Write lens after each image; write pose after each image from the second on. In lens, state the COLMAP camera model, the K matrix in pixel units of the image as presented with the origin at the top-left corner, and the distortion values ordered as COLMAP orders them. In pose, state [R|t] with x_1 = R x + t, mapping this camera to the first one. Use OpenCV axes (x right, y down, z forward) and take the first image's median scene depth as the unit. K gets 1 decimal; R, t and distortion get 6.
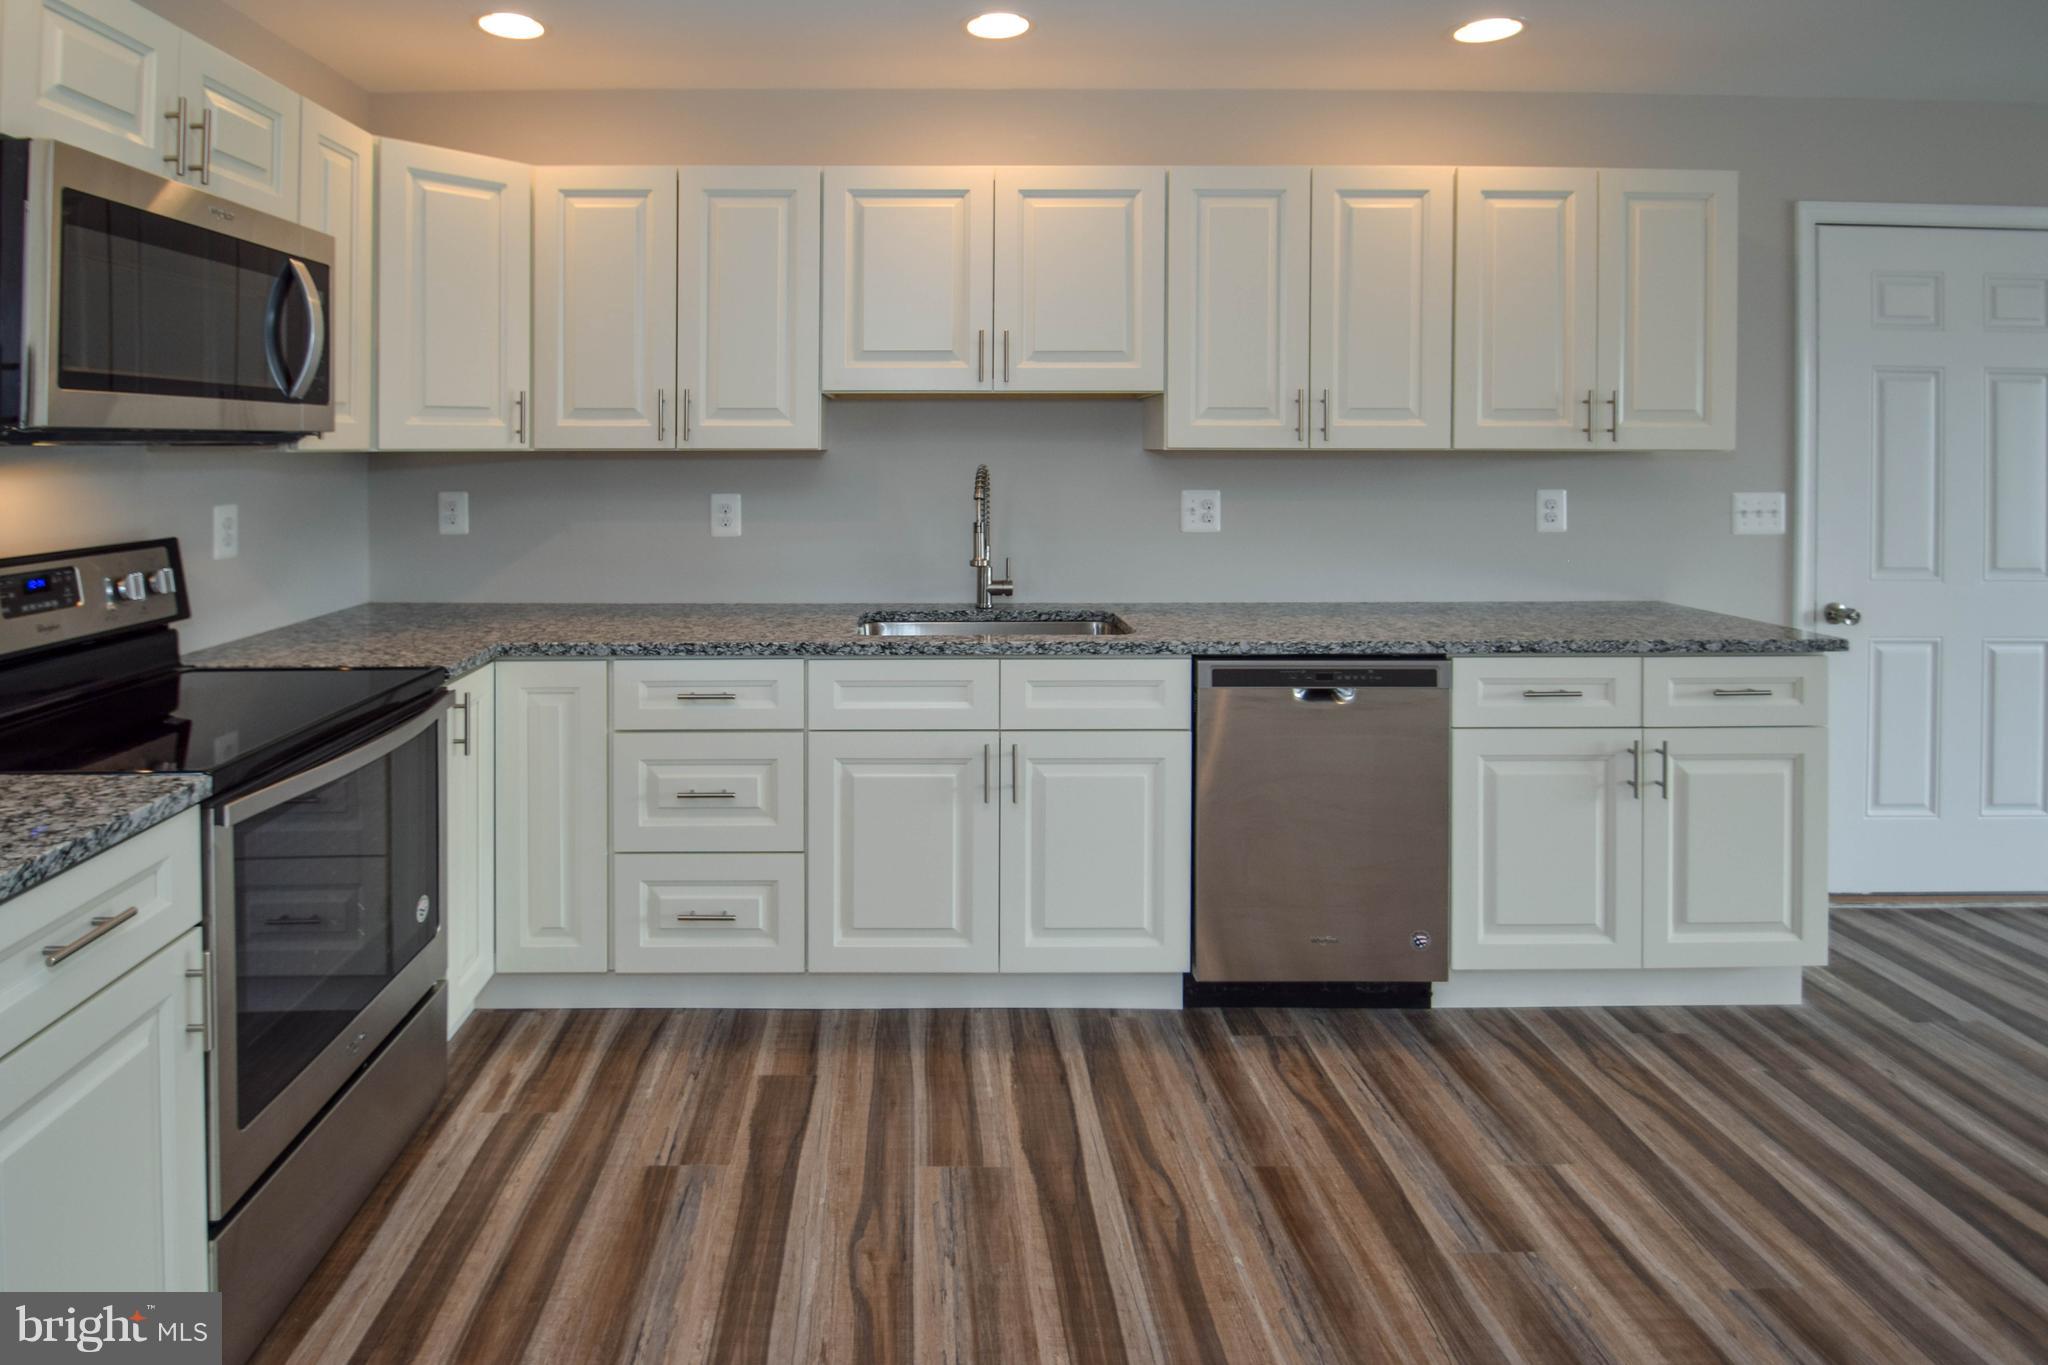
lens RADIAL K [[1046.6, 0, 985.6], [0, 1046.6, 453.7], [0, 0, 1]] dist [-0.003878, -0.006706]
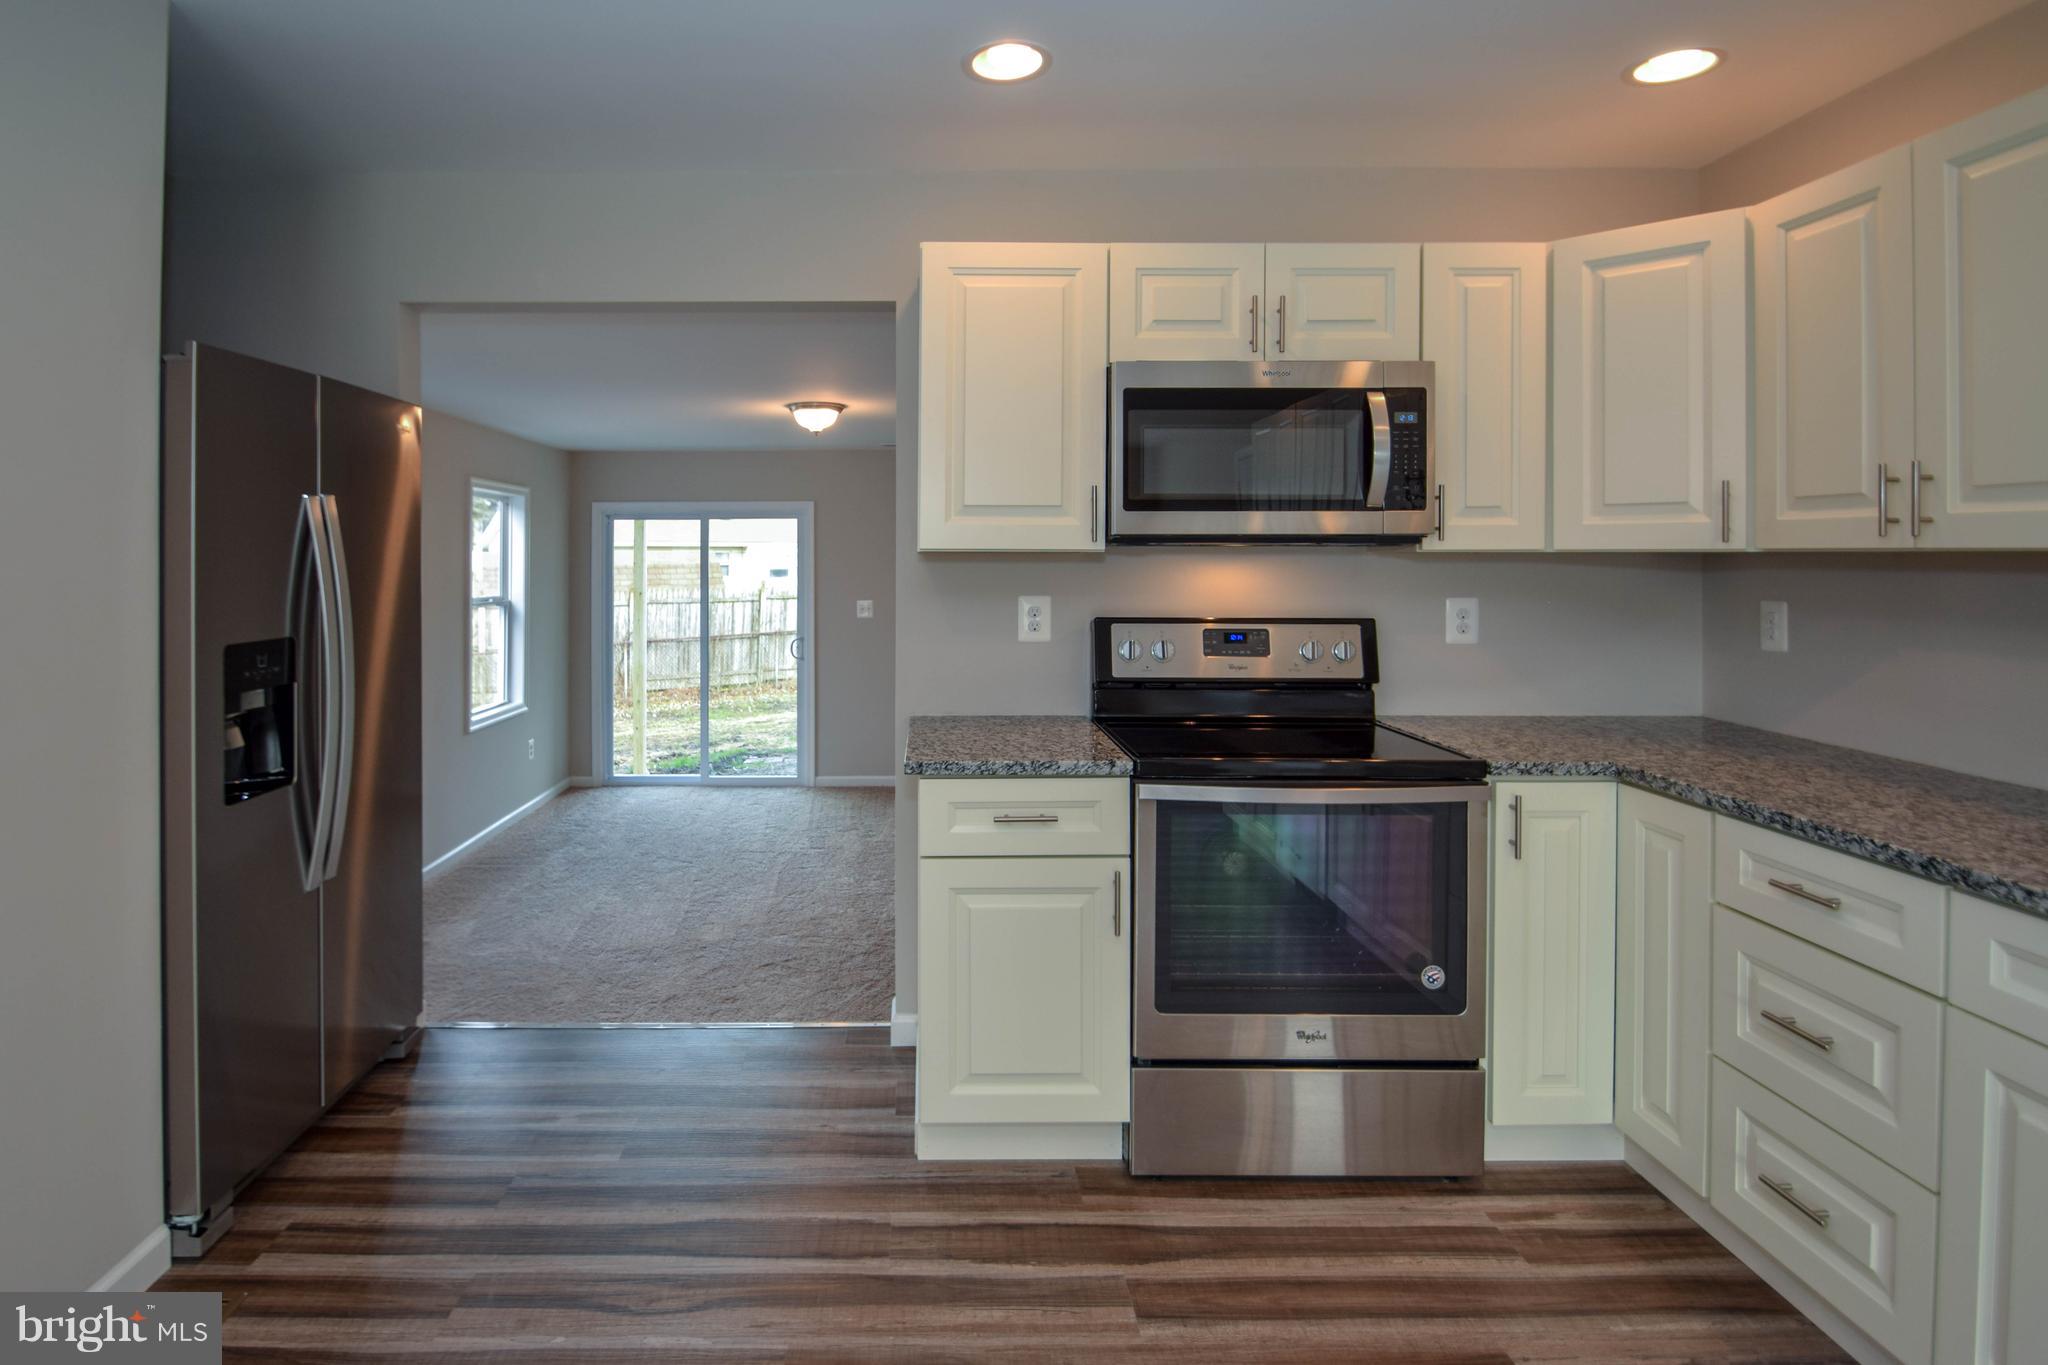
lens RADIAL K [[1046.6, 0, 905.8], [0, 1046.6, 558.5], [0, 0, 1]] dist [-0.003878, -0.006706]
pose [[-0.034526, 0.003455, -0.999398, 0.449977], [-0.006042, 0.999975, 0.003665, 0.003939], [0.999386, 0.006165, -0.034504, 0.402445]]
